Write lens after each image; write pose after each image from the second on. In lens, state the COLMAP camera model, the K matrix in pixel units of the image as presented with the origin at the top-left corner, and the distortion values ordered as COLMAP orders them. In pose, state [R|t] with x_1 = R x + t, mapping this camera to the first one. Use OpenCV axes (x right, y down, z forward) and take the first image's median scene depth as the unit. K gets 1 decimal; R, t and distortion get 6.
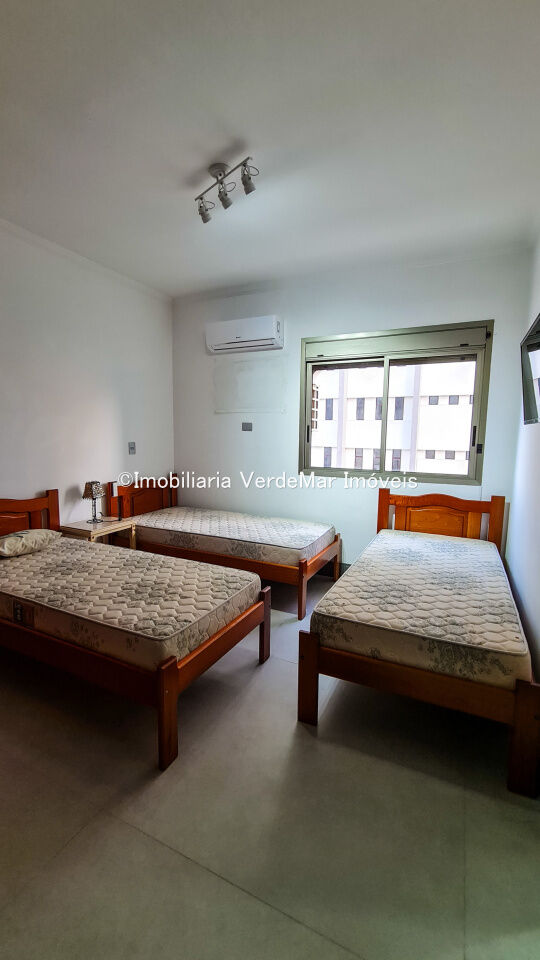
lens RADIAL K [[403.8, 0, 265.3], [0, 403.8, 483.1], [0, 0, 1]] dist [0.001901, 0.000287]
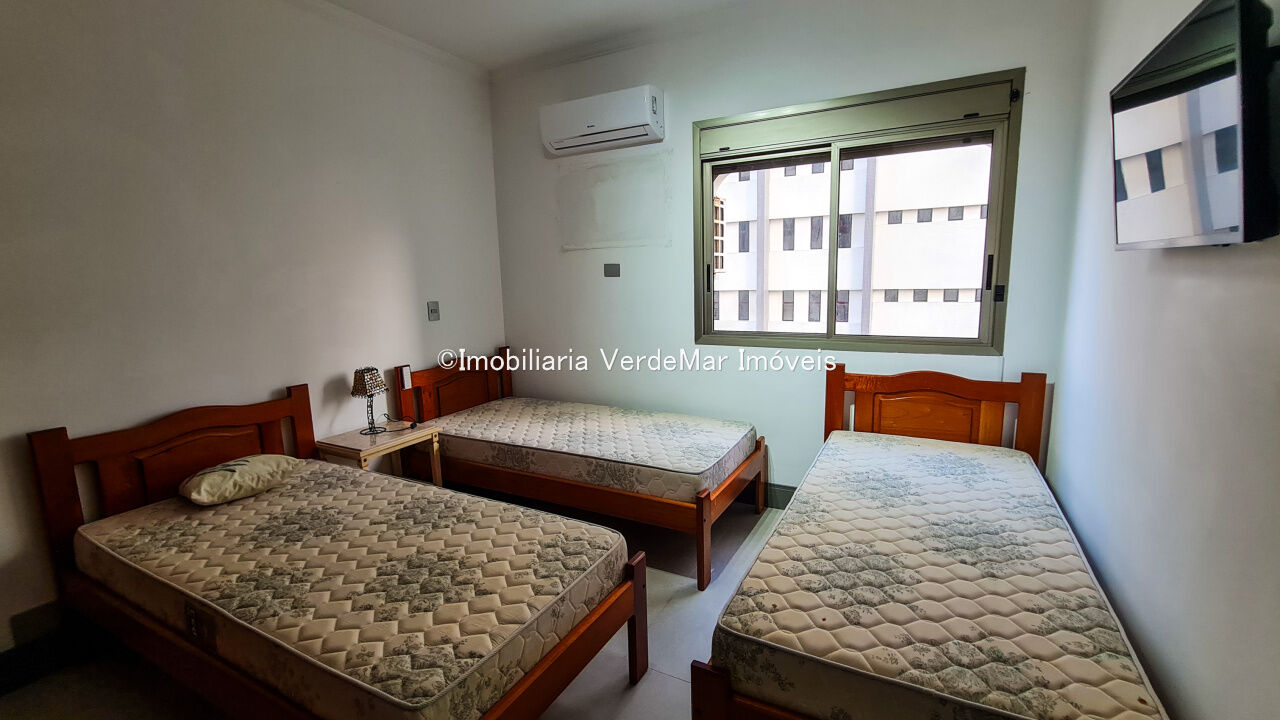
lens RADIAL K [[538.4, 0, 641.0], [0, 538.4, 360.5], [0, 0, 1]] dist [0.001901, 0.000287]
pose [[0.998646, -0.032758, -0.040406, 0.037548], [0.034279, 0.998707, 0.037540, -0.035704], [0.039124, -0.038874, 0.998478, 0.193823]]
